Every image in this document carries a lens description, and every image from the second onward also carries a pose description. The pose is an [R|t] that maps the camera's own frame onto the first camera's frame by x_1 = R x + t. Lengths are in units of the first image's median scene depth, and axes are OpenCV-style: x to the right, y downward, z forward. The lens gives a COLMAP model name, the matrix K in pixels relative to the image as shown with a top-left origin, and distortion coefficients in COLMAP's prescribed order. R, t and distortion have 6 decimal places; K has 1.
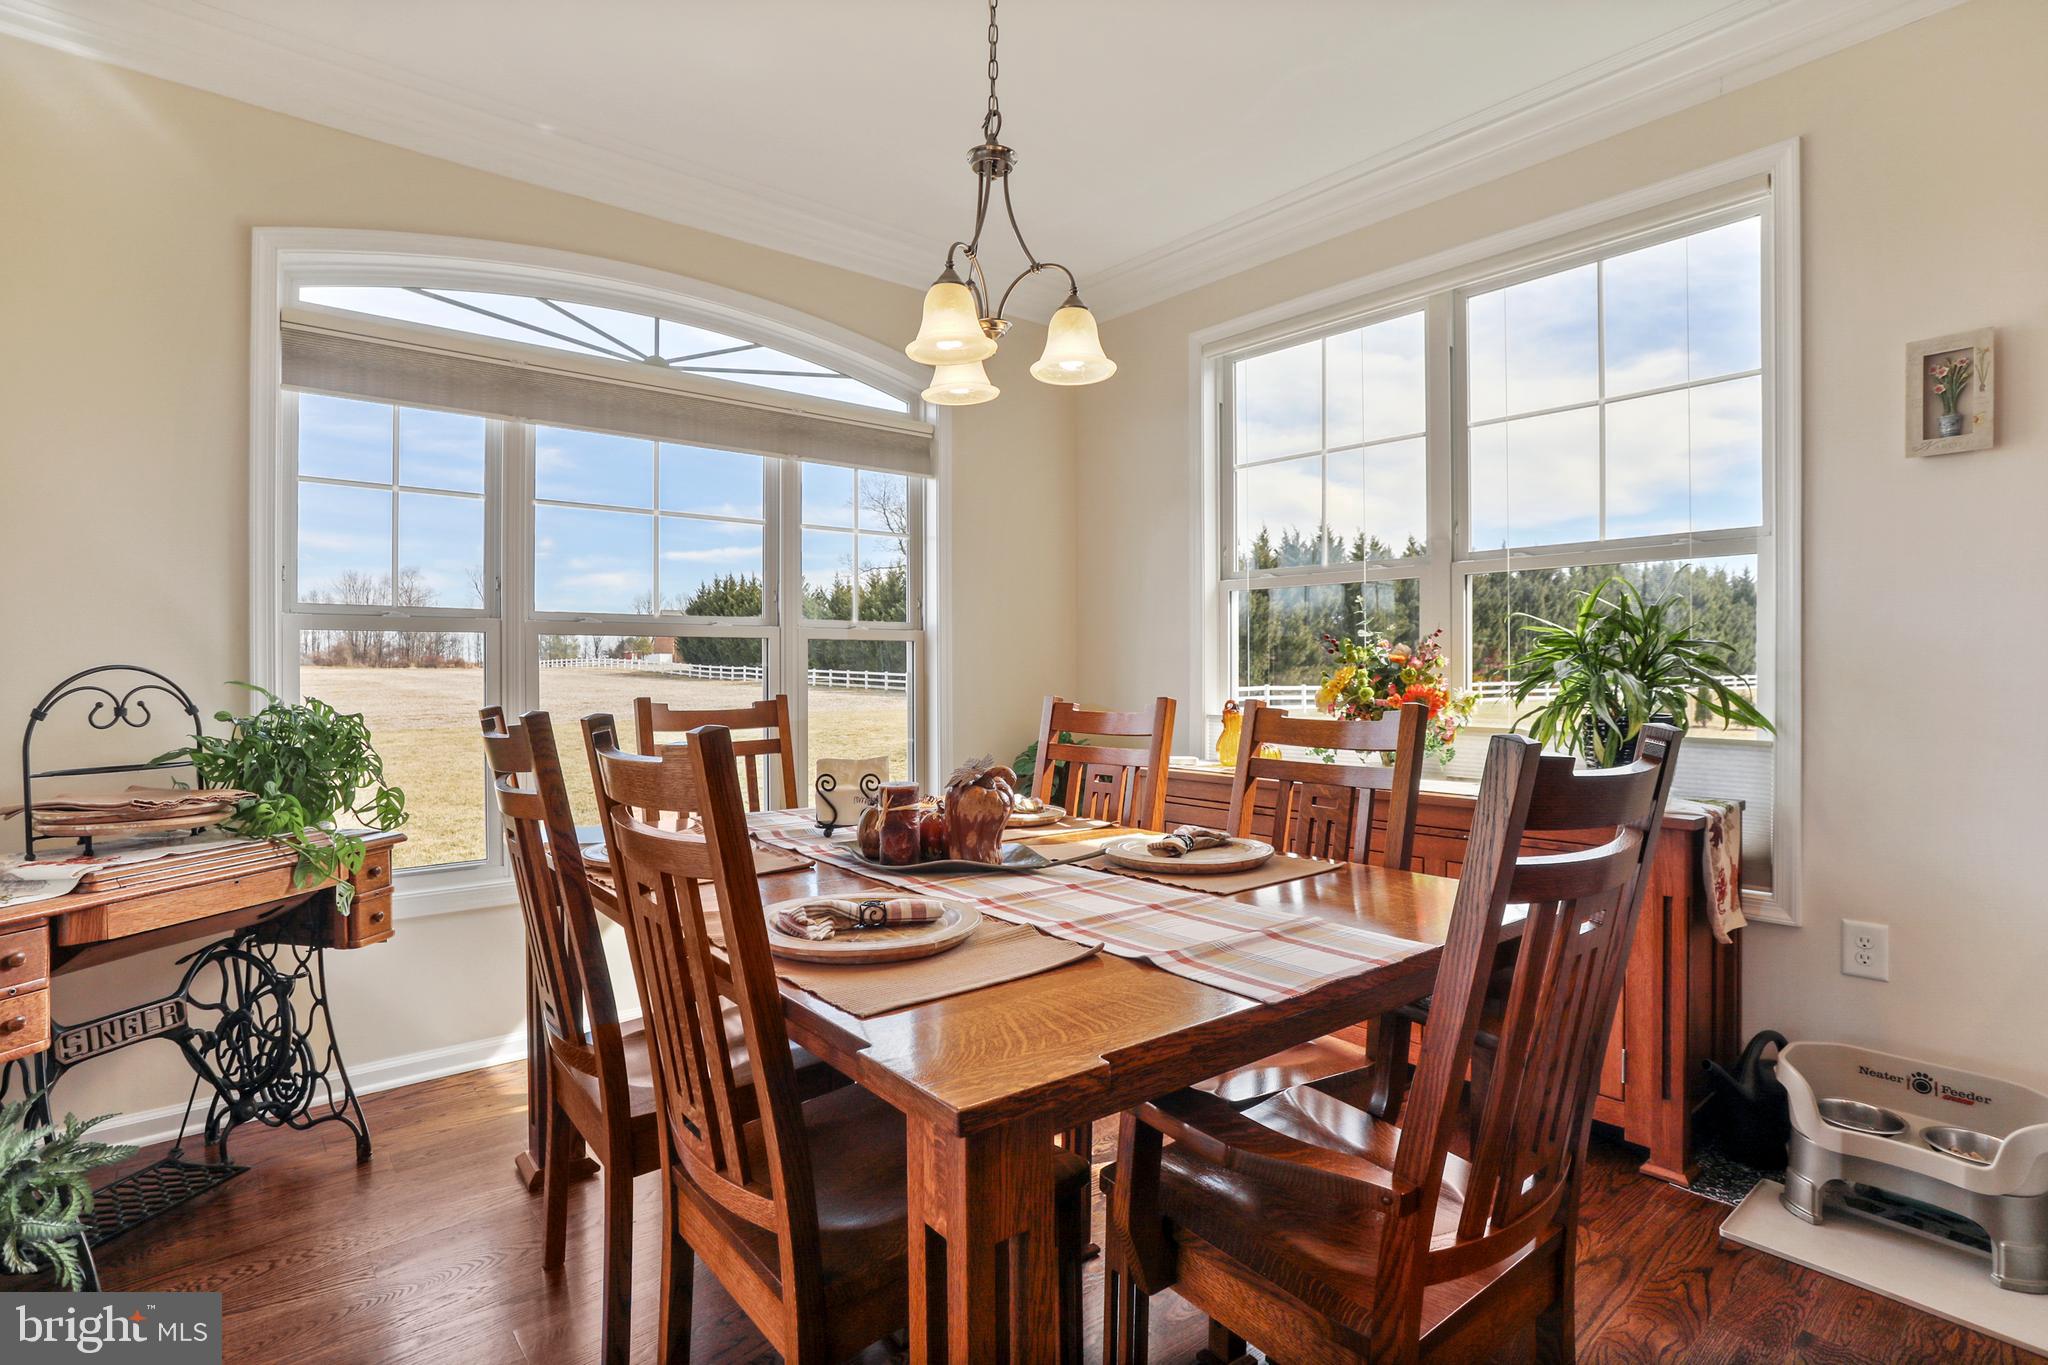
lens RADIAL K [[998.6, 0, 1001.7], [0, 998.6, 670.4], [0, 0, 1]] dist [-0.043355, 0.020104]
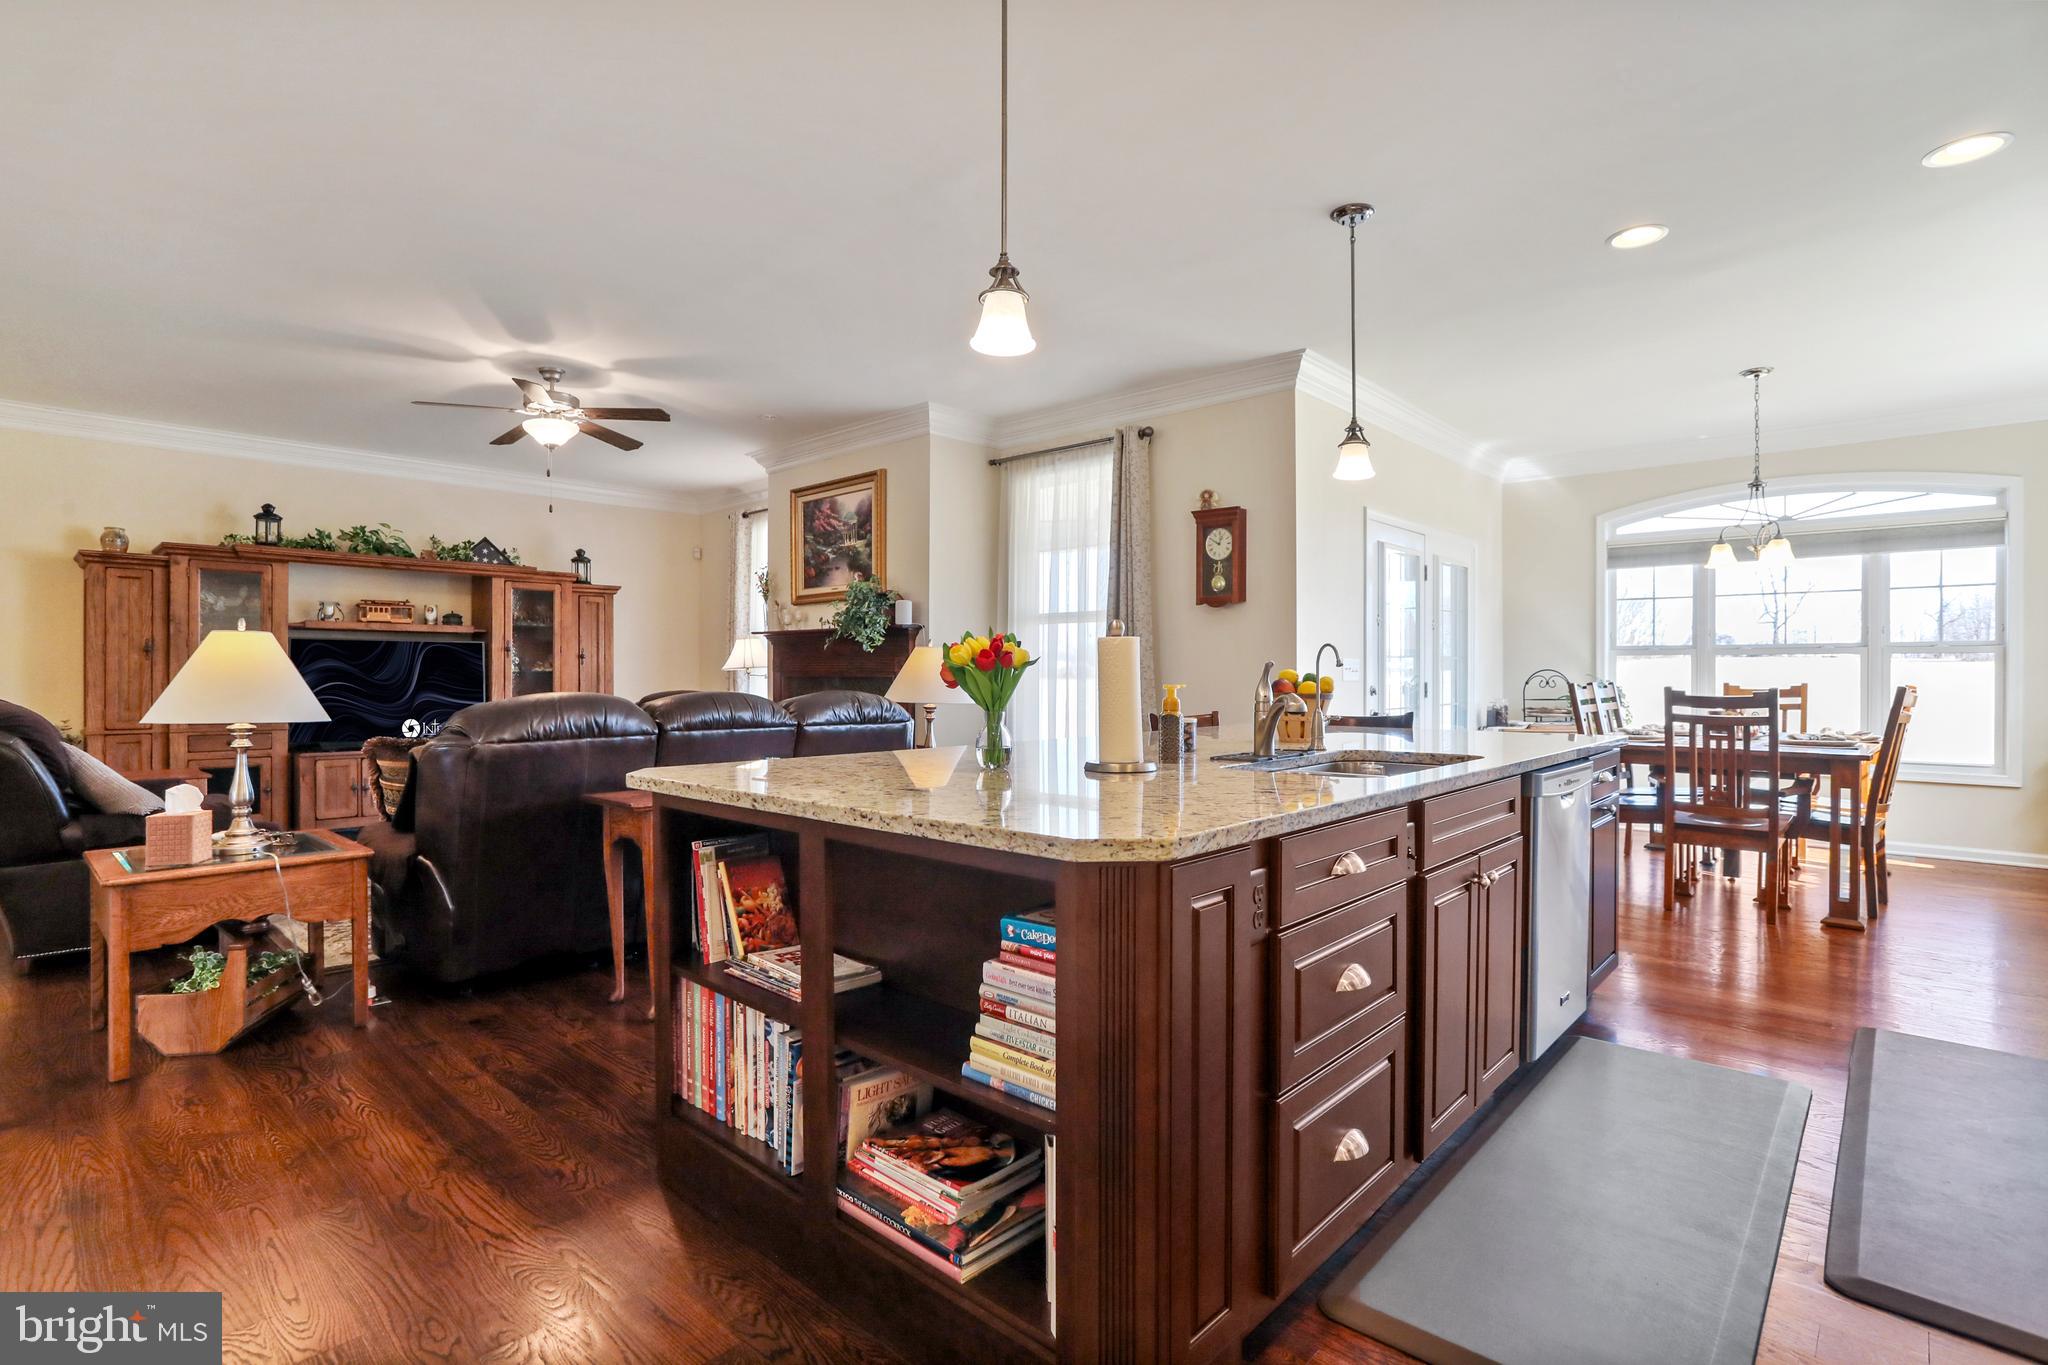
lens RADIAL K [[998.6, 0, 1003.2], [0, 998.6, 668.1], [0, 0, 1]] dist [-0.043355, 0.020104]
pose [[0.131411, -0.001605, -0.991327, 1.987579], [0.000033, 0.999999, -0.001615, -0.003798], [0.991328, 0.000180, 0.131411, -1.177436]]
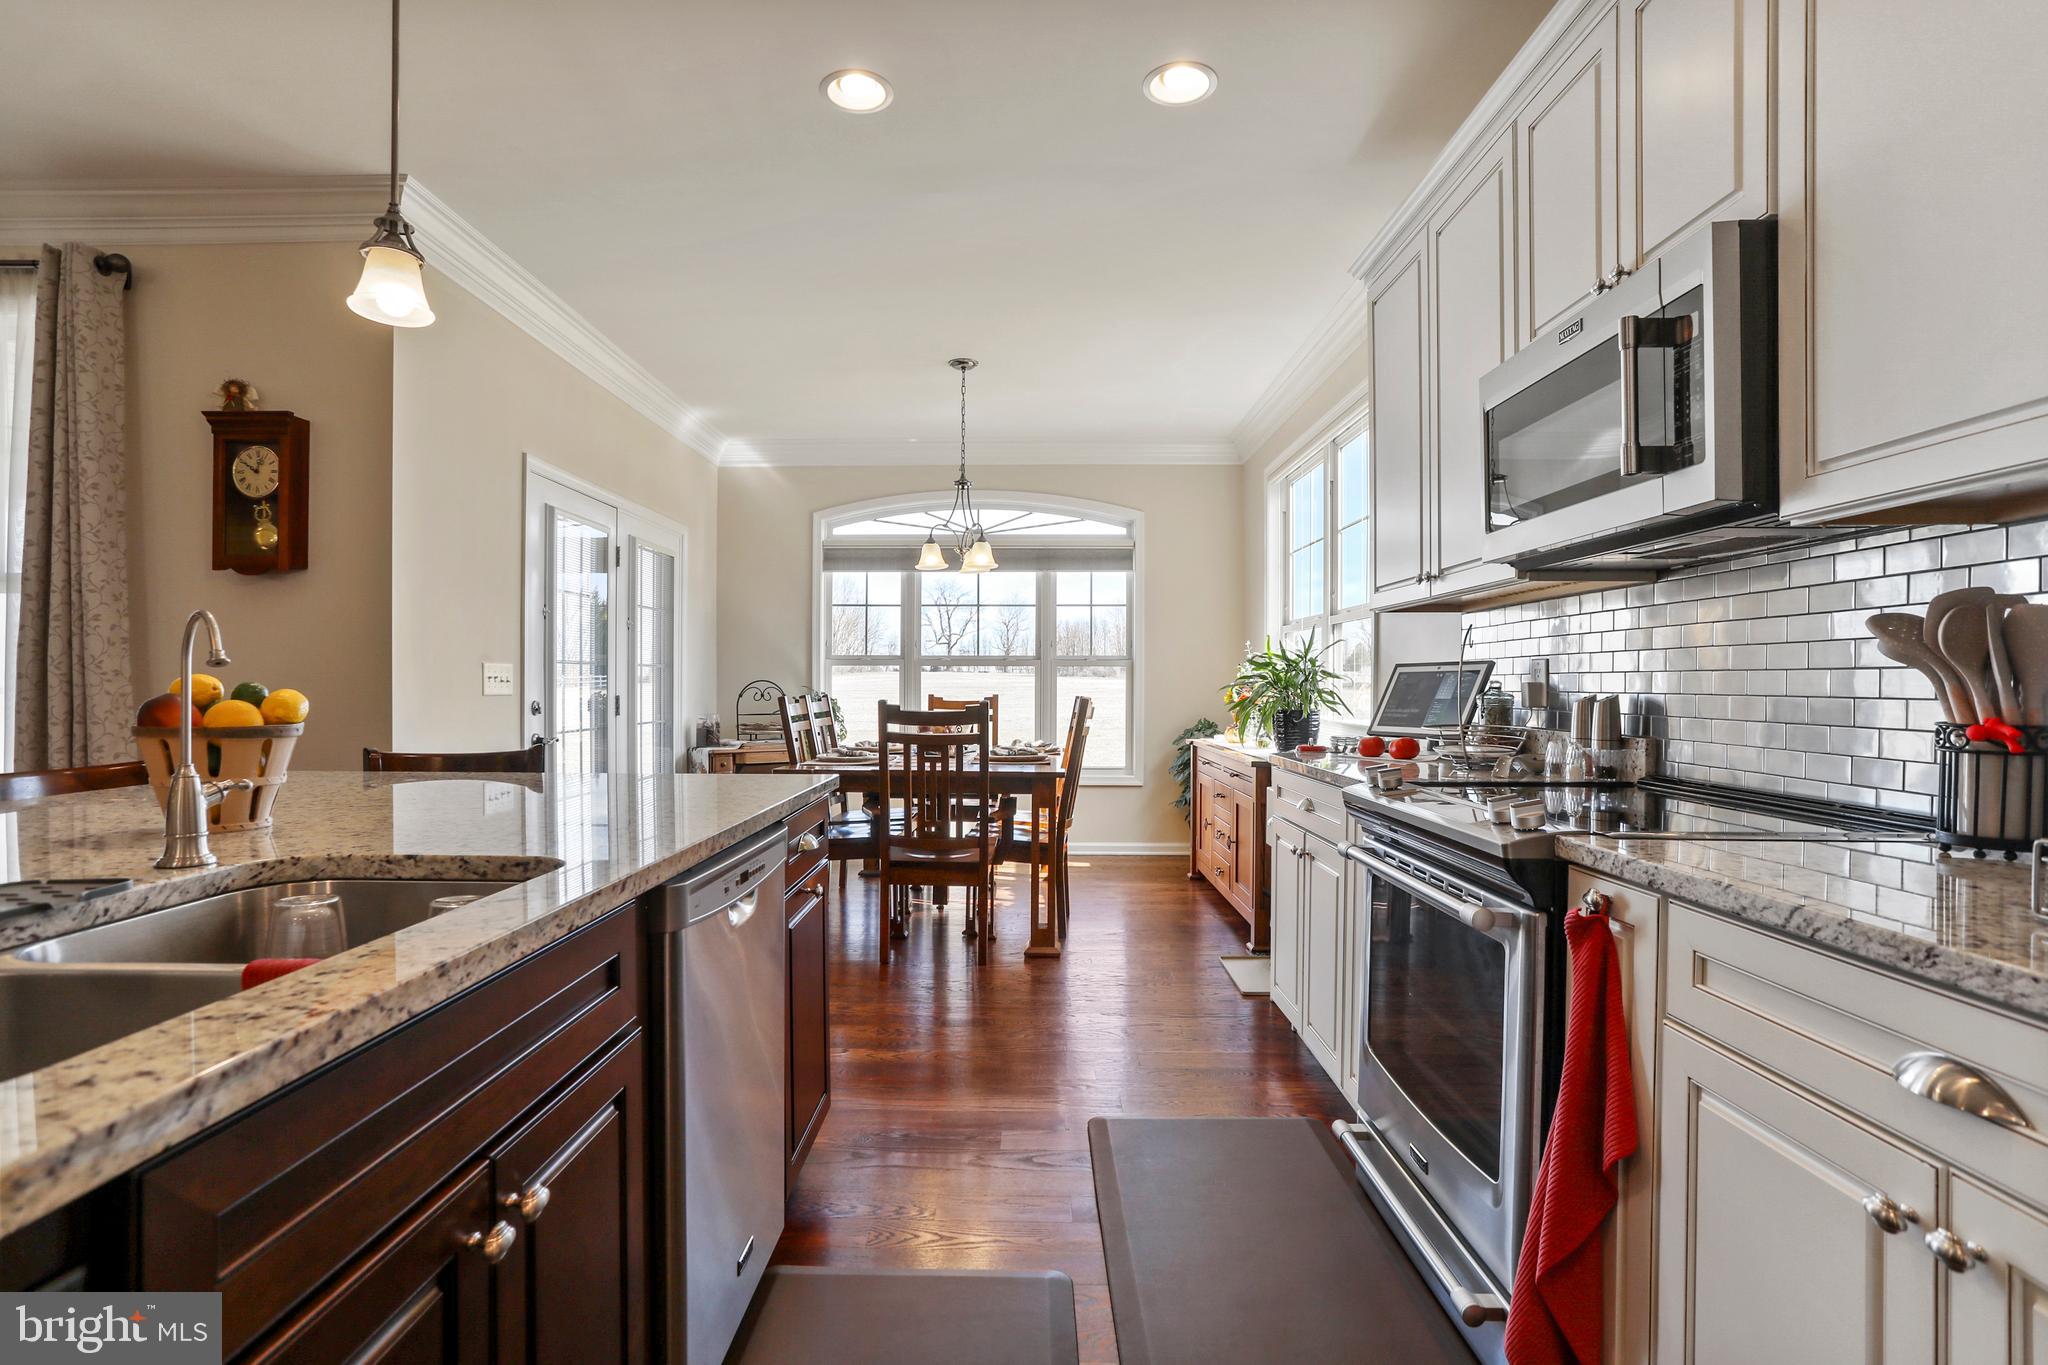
lens RADIAL K [[998.6, 0, 1010.4], [0, 998.6, 690.4], [0, 0, 1]] dist [-0.043355, 0.020104]
pose [[0.759373, 0.006513, -0.650623, 1.467381], [-0.001432, 0.999964, 0.008340, -0.000343], [0.650654, -0.005401, 0.759355, -0.734971]]
